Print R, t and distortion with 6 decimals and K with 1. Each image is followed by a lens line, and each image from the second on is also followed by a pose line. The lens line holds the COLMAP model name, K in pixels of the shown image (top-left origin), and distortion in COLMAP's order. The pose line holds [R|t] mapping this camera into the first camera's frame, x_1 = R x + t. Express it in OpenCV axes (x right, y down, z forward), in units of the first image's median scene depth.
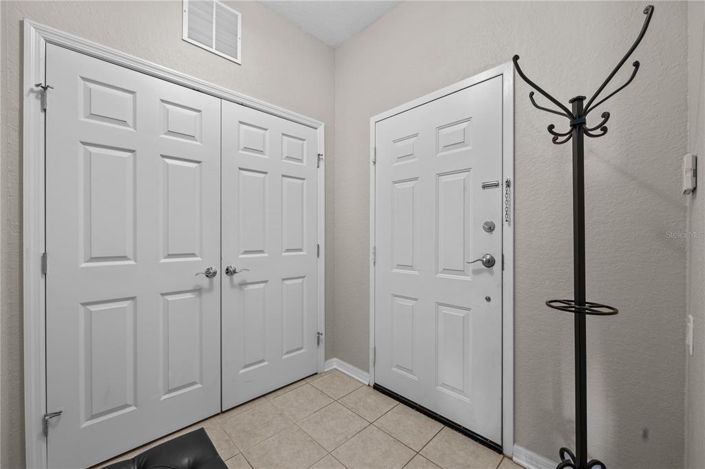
lens RADIAL K [[285.4, 0, 350.8], [0, 285.4, 234.0], [0, 0, 1]] dist [0.010569, -0.000274]
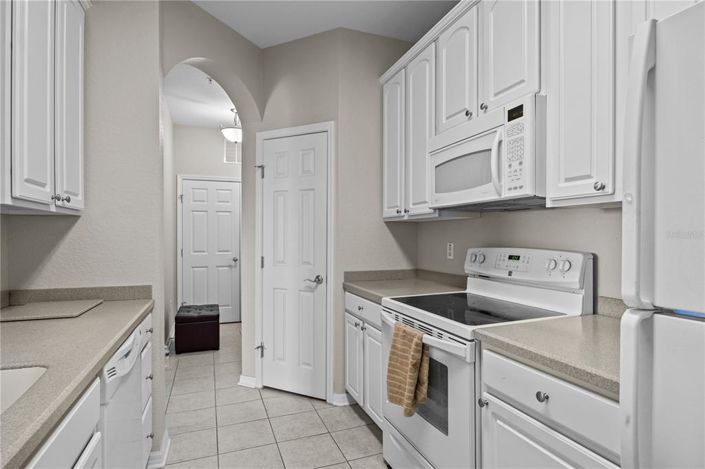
lens RADIAL K [[380.9, 0, 354.7], [0, 380.9, 236.3], [0, 0, 1]] dist [0.000601, 0.000647]
pose [[0.920888, -0.003443, -0.389813, 1.678249], [0.003484, 0.999994, -0.000602, -0.046831], [0.389812, -0.000804, 0.920894, -1.529733]]
